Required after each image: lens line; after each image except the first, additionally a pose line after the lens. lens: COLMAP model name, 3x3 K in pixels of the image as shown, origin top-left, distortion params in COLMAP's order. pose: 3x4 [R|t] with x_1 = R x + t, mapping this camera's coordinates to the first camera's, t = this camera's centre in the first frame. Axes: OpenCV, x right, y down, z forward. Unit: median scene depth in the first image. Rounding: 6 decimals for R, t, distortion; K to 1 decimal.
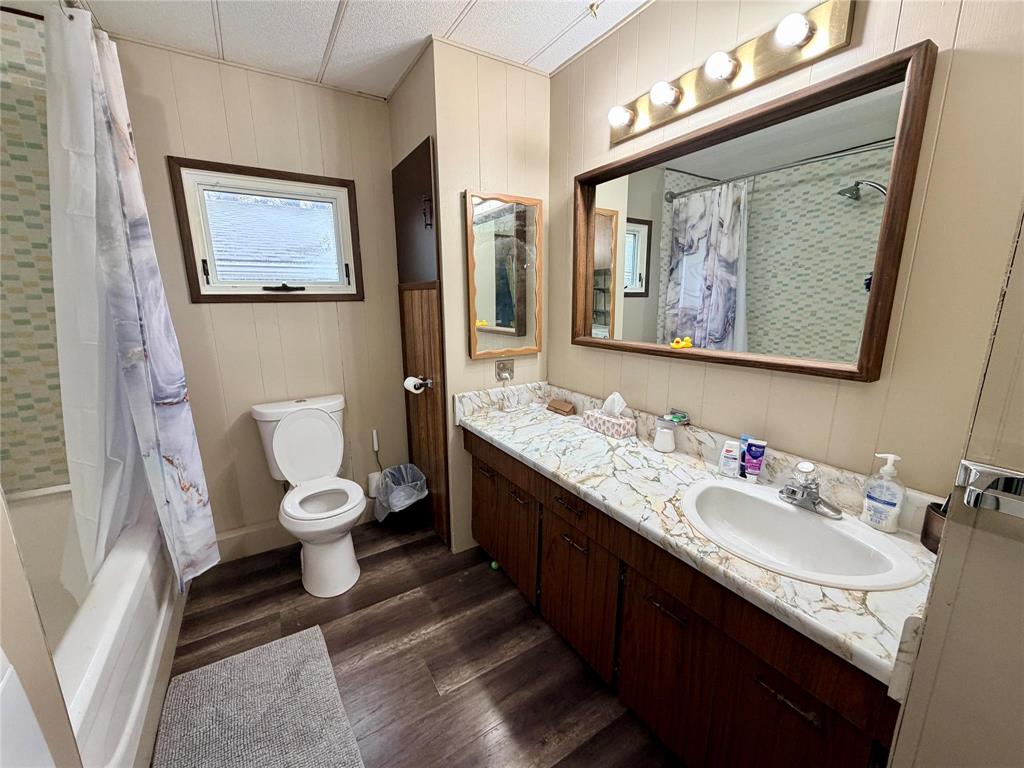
lens RADIAL K [[408.4, 0, 509.9], [0, 408.4, 384.5], [0, 0, 1]] dist [0.005251, -0.000835]
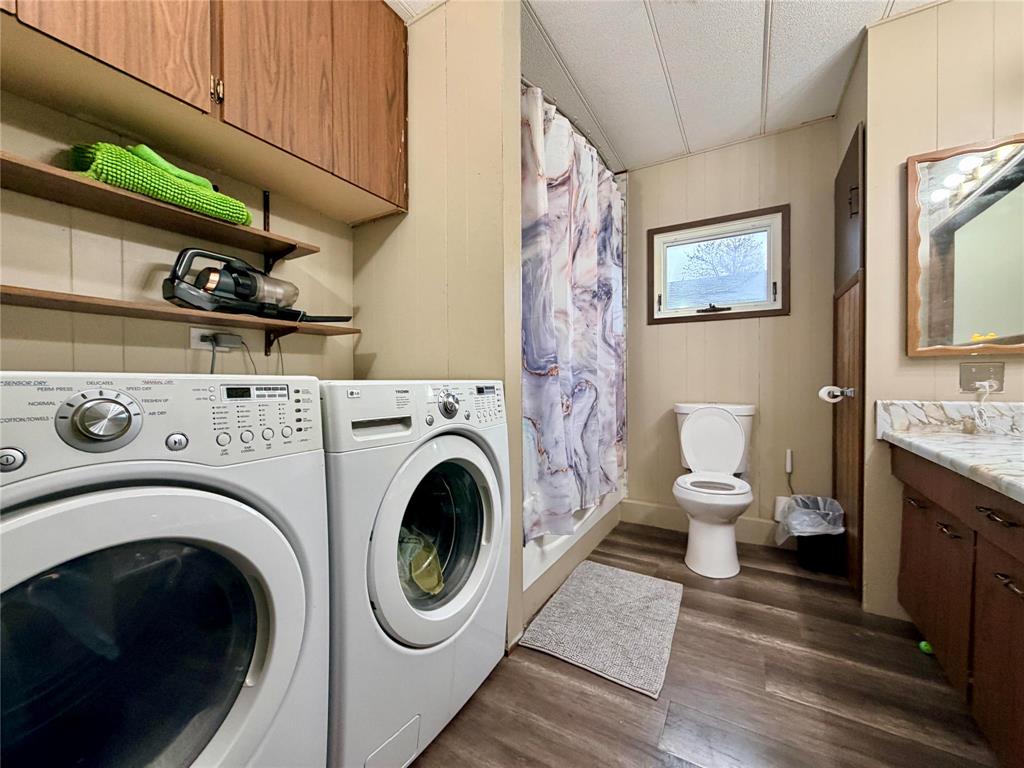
lens RADIAL K [[408.4, 0, 509.3], [0, 408.4, 383.4], [0, 0, 1]] dist [0.005251, -0.000835]
pose [[0.465628, 0.017149, -0.884815, 0.247310], [-0.186841, 0.979181, -0.079346, 0.193179], [0.865032, 0.202265, 0.459138, -0.026977]]
